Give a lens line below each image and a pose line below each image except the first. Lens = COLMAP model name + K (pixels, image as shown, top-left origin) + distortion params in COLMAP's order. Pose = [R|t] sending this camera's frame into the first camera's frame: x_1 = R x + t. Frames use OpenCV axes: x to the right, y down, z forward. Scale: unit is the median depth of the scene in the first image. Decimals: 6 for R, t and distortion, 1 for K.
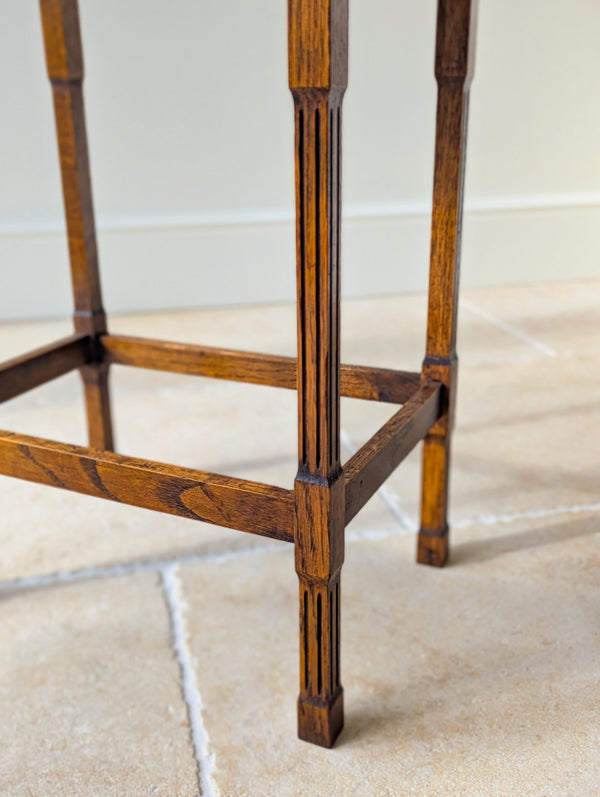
lens RADIAL K [[882.0, 0, 303.3], [0, 882.0, 398.2], [0, 0, 1]] dist [0.014981, 0.019106]
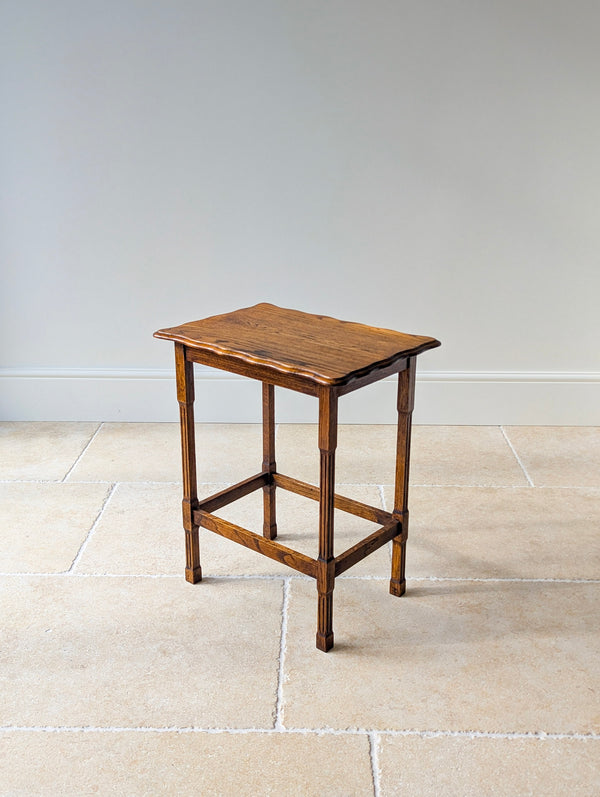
lens RADIAL K [[831.8, 0, 299.8], [0, 831.8, 398.6], [0, 0, 1]] dist [0.039242, 0.005868]
pose [[0.966525, 0.095632, -0.238083, 0.472599], [-0.099399, 0.995040, -0.003841, -0.370900], [0.236535, 0.027378, 0.971237, -1.535679]]
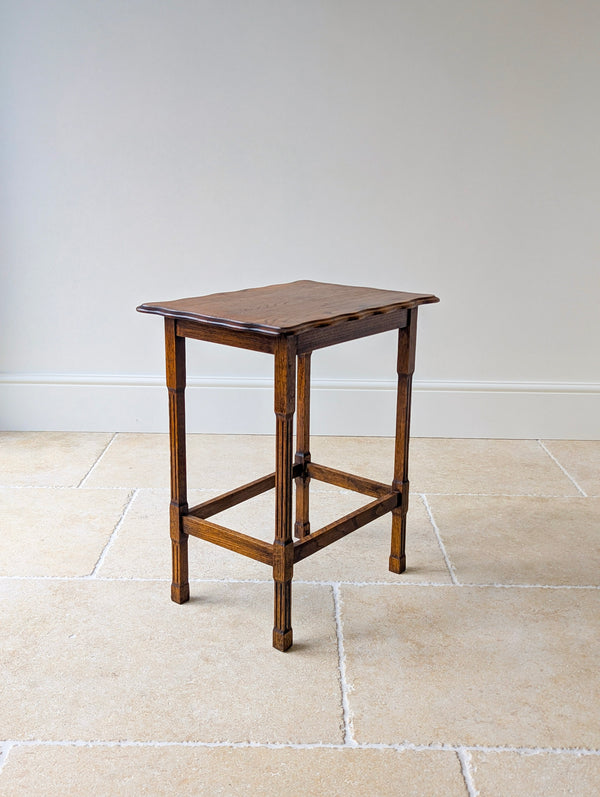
lens RADIAL K [[820.9, 0, 297.6], [0, 820.9, 384.8], [0, 0, 1]] dist [0.033468, 0.015318]
pose [[0.969771, 0.084832, -0.228795, 0.221314], [-0.107837, 0.990089, -0.089976, -0.128934], [0.218894, 0.111928, 0.969308, -1.299750]]
